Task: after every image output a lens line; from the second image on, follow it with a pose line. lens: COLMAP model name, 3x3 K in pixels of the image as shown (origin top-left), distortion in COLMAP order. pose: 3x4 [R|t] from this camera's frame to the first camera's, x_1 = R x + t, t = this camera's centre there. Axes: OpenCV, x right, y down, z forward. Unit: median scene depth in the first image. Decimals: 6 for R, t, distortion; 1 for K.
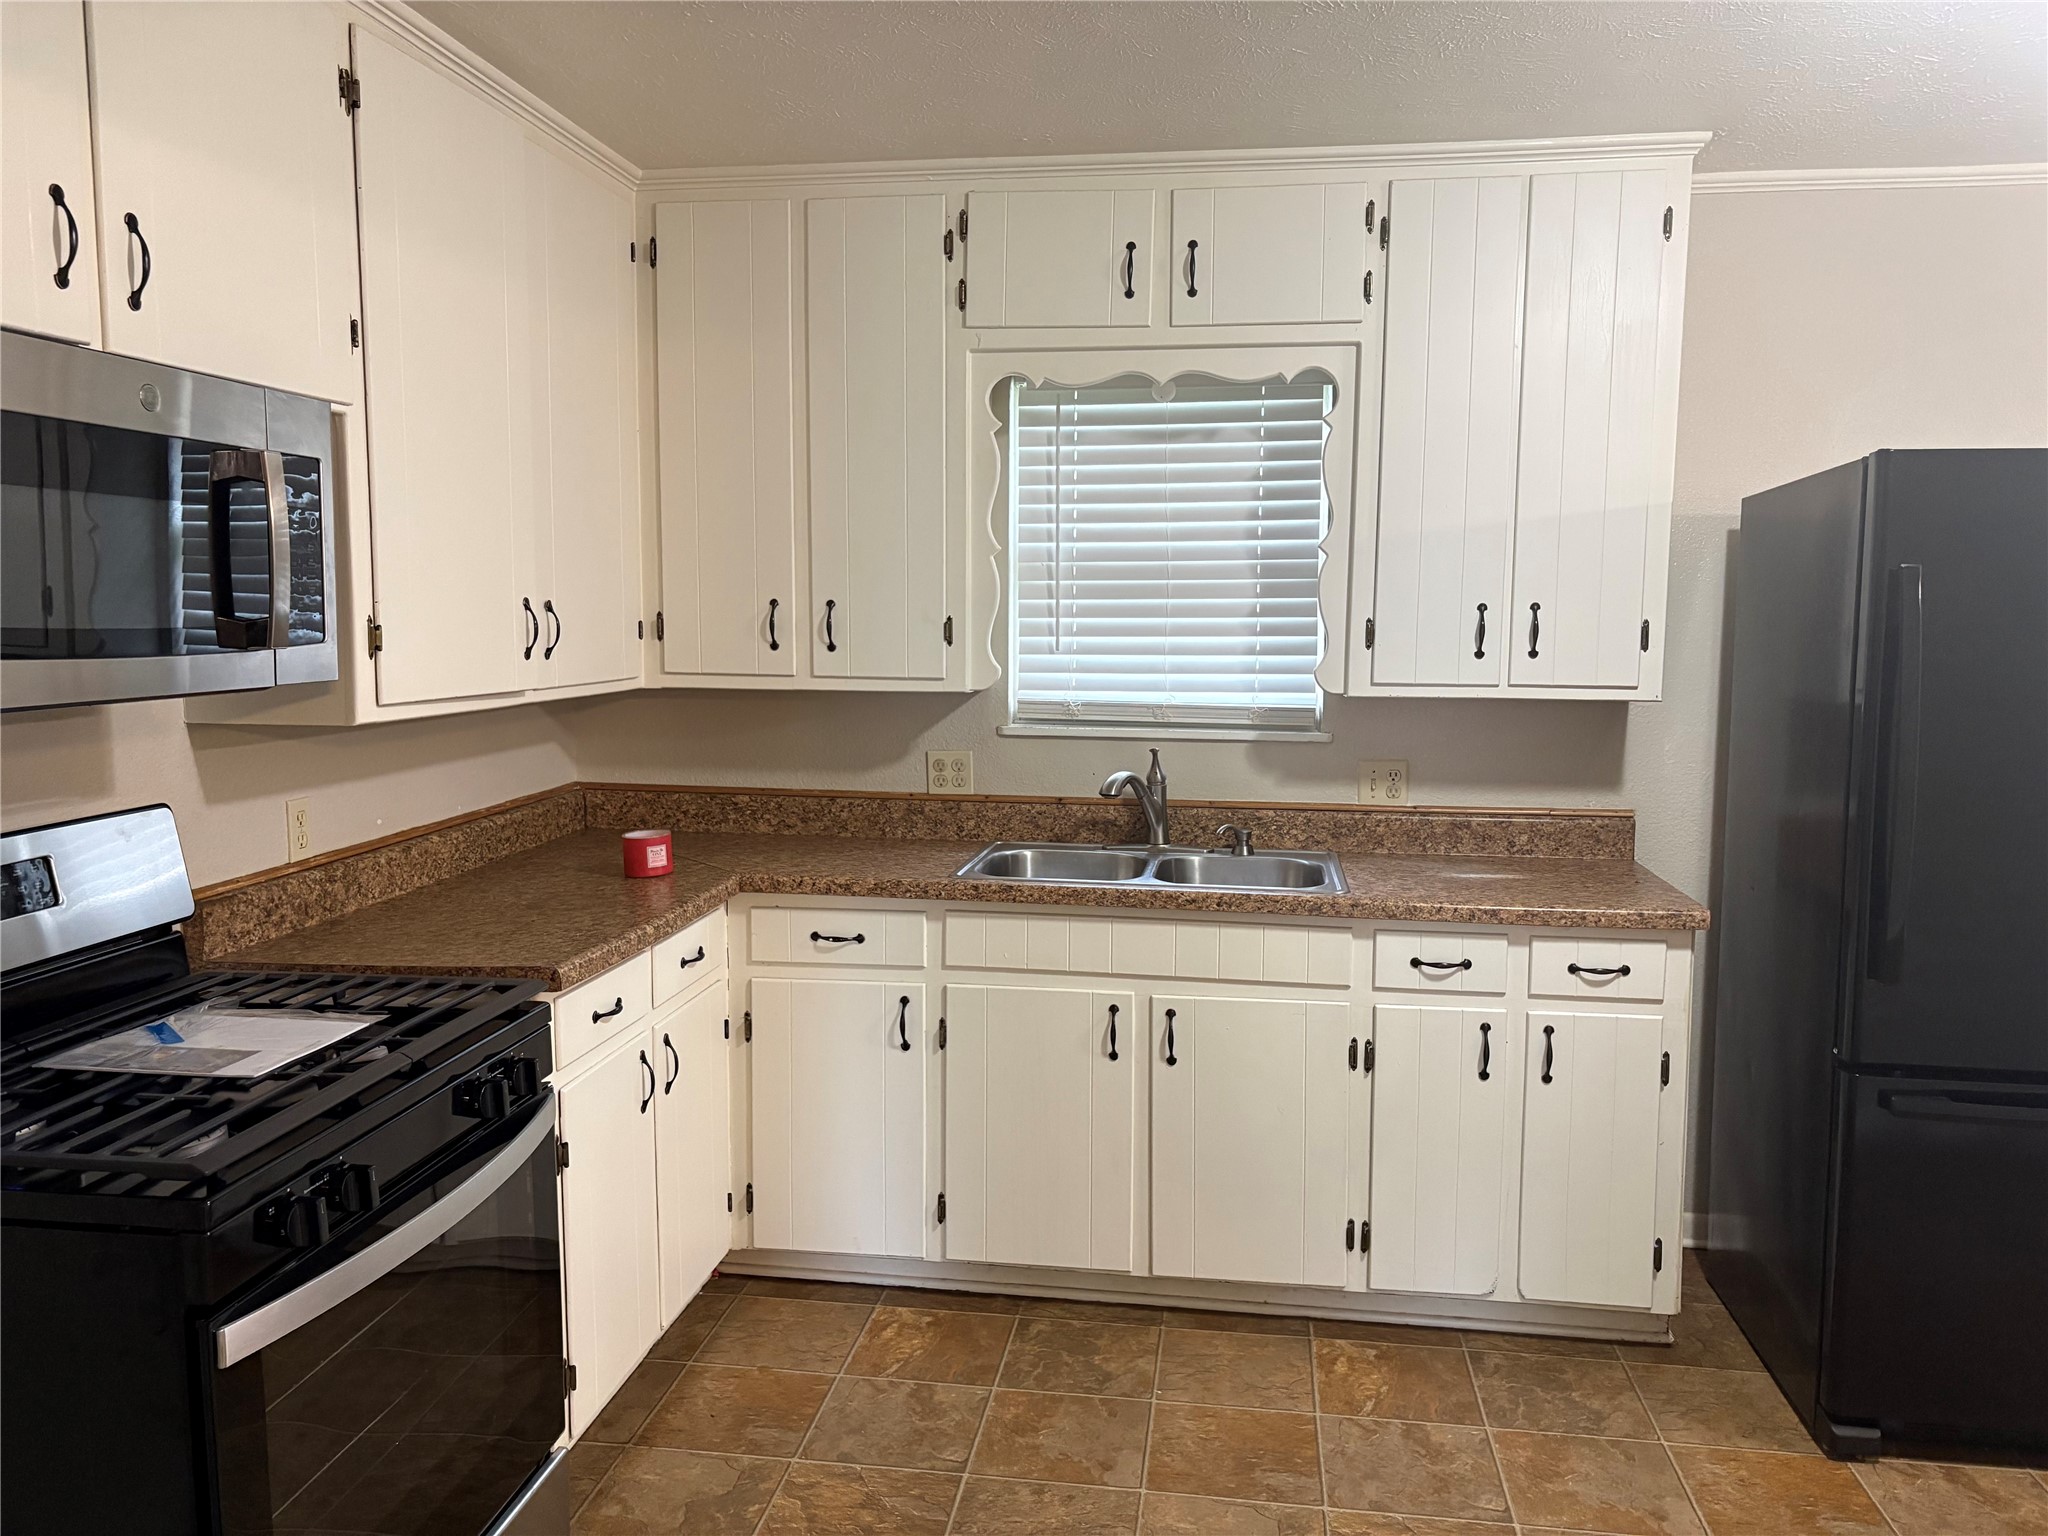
lens RADIAL K [[1548.3, 0, 1016.1], [0, 1548.3, 770.4], [0, 0, 1]] dist [0.048271, -0.052515]
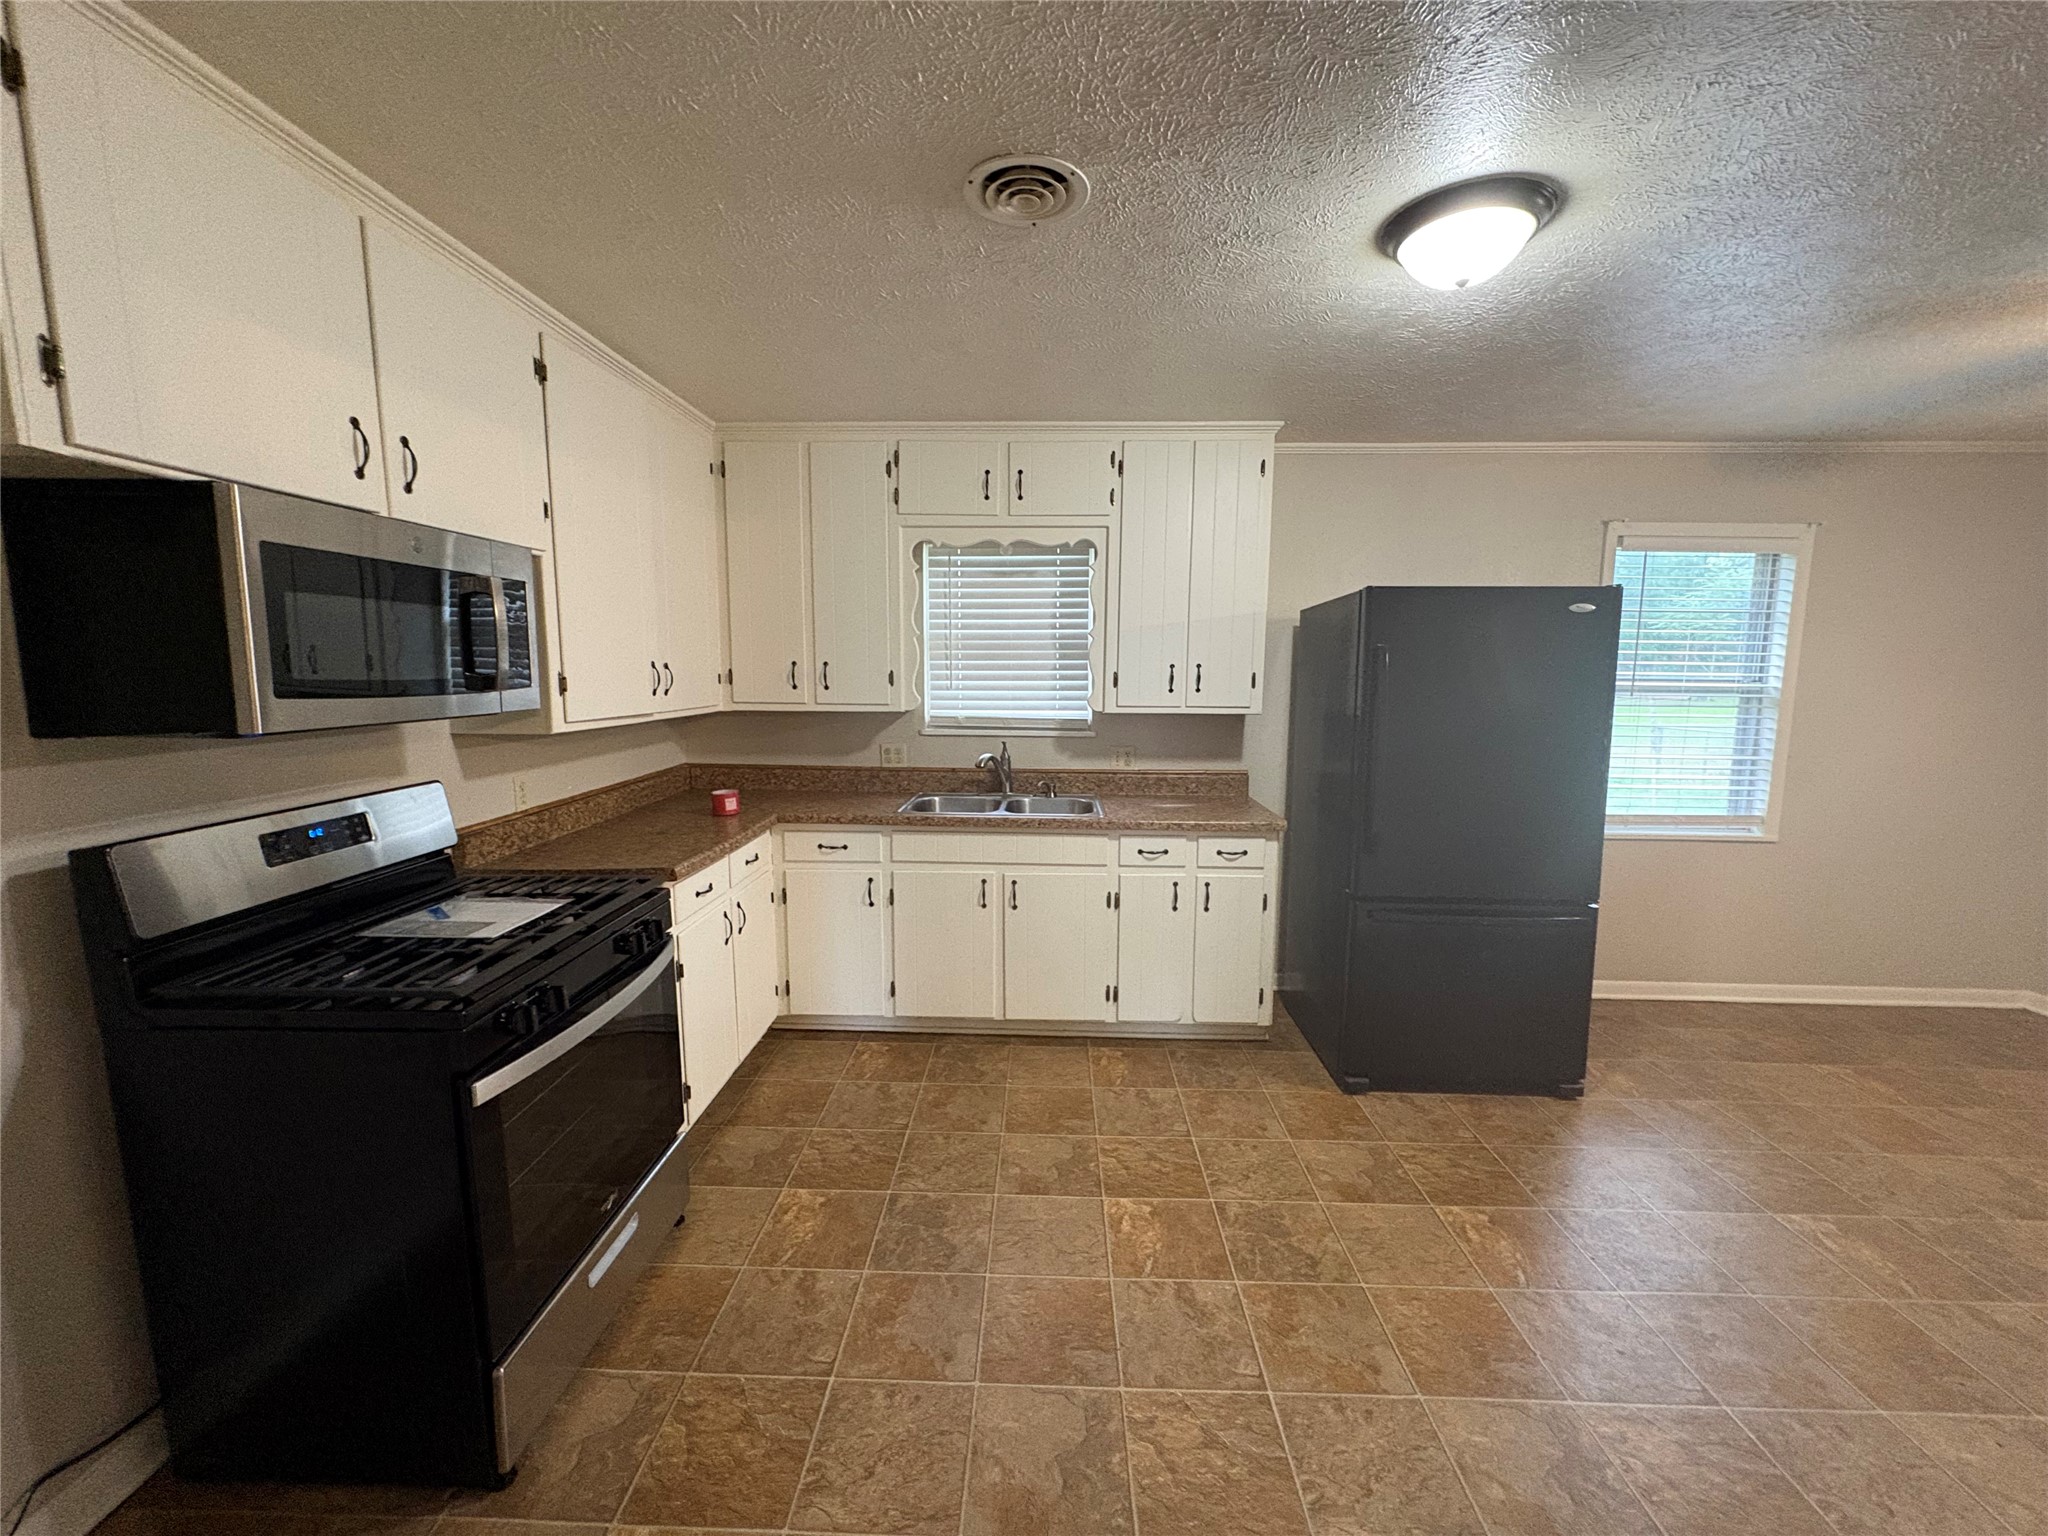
lens RADIAL K [[812.1, 0, 1019.7], [0, 812.1, 769.2], [0, 0, 1]] dist [0.000364, 0.000488]
pose [[0.993782, -0.014688, 0.110367, -0.000280], [0.012198, 0.999656, 0.023201, -0.003131], [-0.110670, -0.021711, 0.993620, 0.022940]]
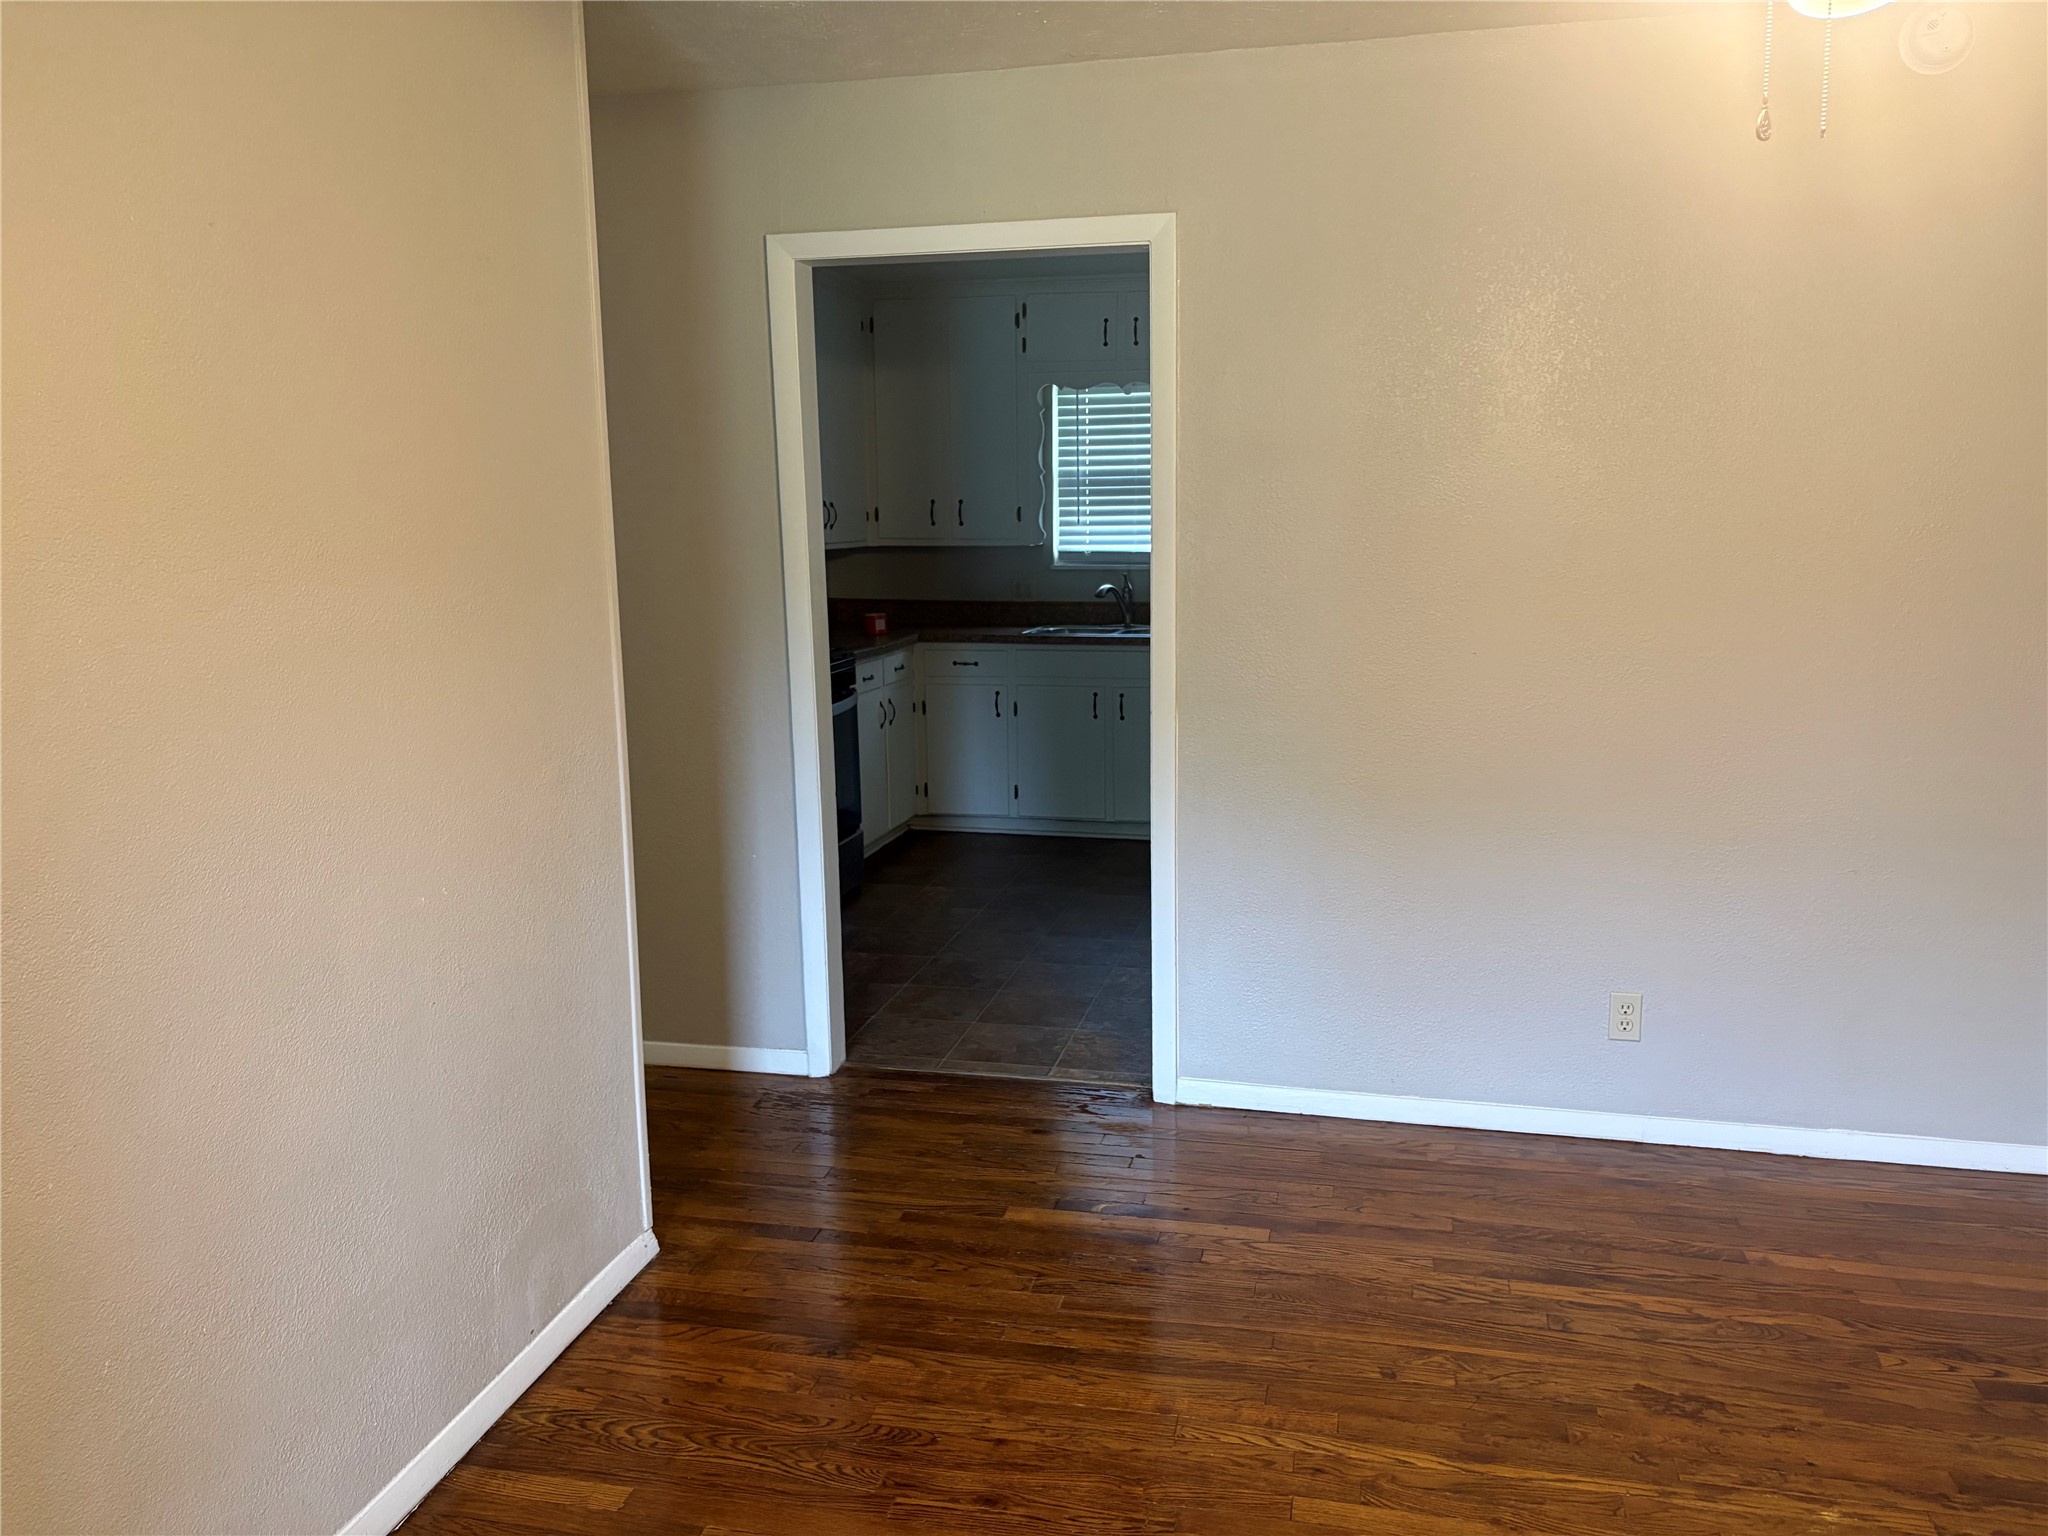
lens RADIAL K [[1561.6, 0, 1024.2], [0, 1561.6, 765.1], [0, 0, 1]] dist [0.060715, -0.068693]
pose [[0.996584, -0.002745, -0.082545, 0.148406], [0.007966, 0.997983, 0.062986, 0.122426], [0.082206, -0.063429, 0.994595, -1.187469]]
